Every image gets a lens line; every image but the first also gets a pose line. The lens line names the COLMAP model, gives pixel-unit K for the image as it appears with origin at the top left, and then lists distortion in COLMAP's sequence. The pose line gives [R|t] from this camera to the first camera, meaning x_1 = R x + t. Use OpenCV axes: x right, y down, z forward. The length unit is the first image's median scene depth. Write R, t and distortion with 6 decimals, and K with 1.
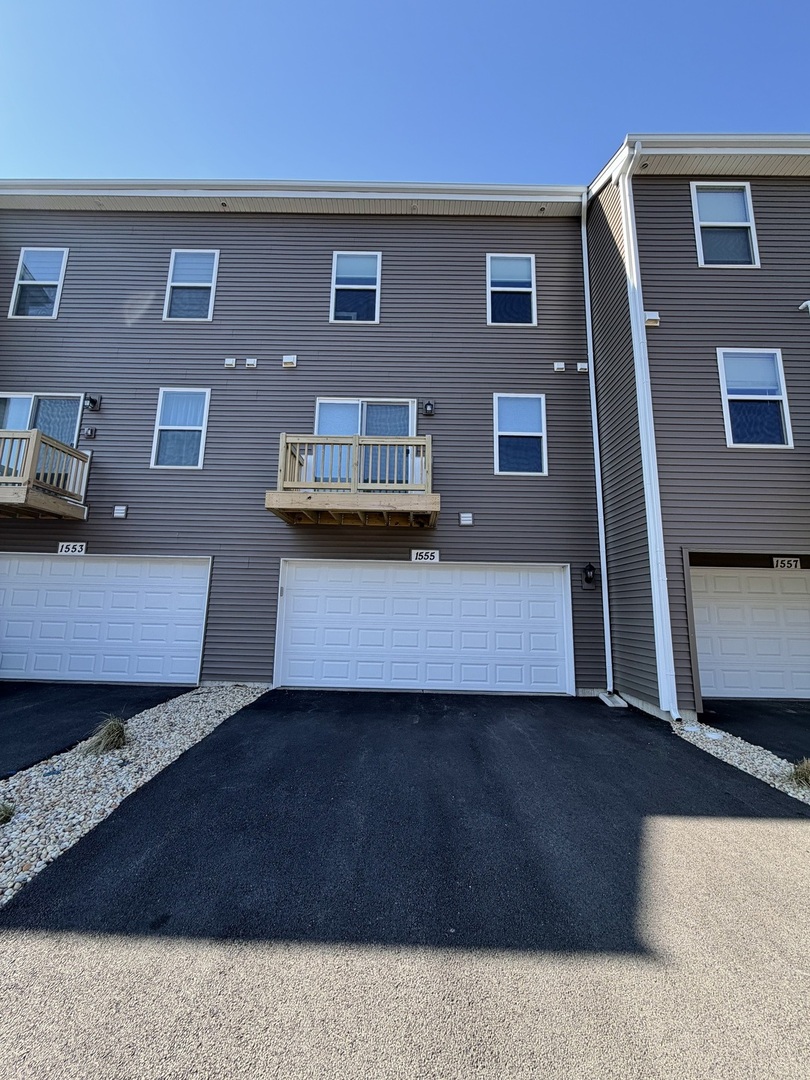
lens RADIAL K [[426.6, 0, 404.8], [0, 426.6, 537.8], [0, 0, 1]] dist [-0.002928, 0.000401]
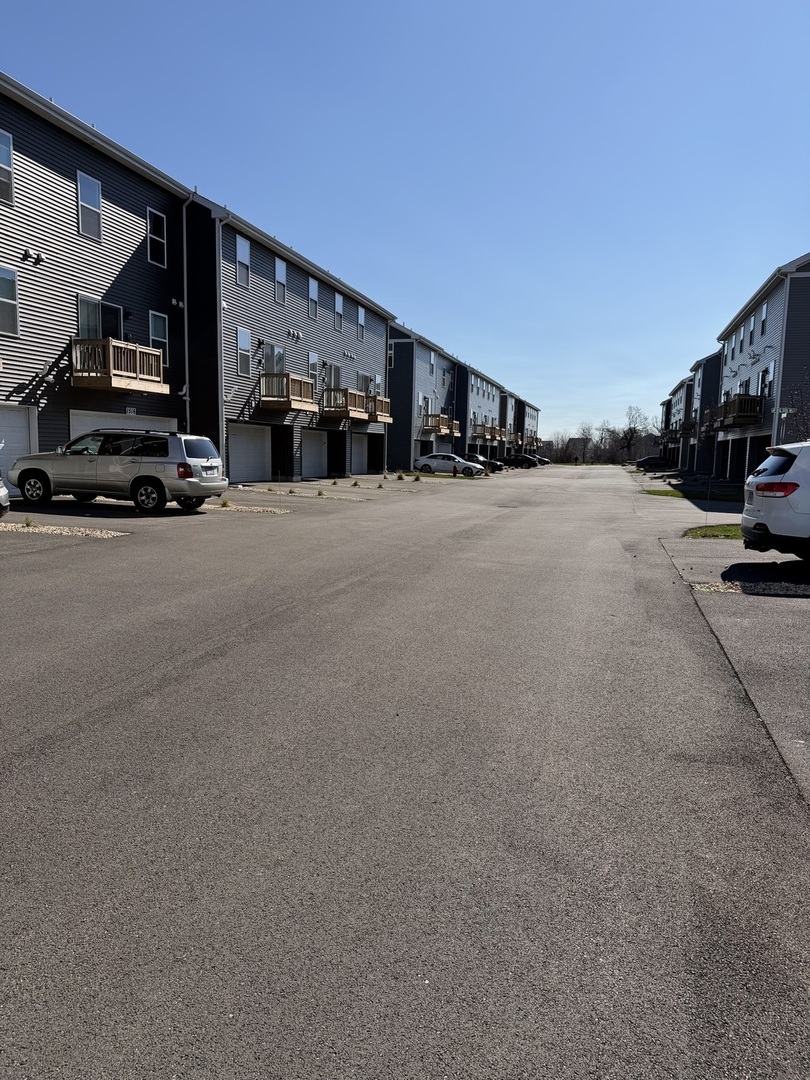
lens RADIAL K [[804.5, 0, 404.9], [0, 804.5, 541.6], [0, 0, 1]] dist [0.001268, 0.000461]
pose [[0.241846, -0.123686, 0.962399, -2.709918], [-0.195371, 0.965322, 0.173157, -0.215583], [-0.950442, -0.229902, 0.209295, -0.805023]]
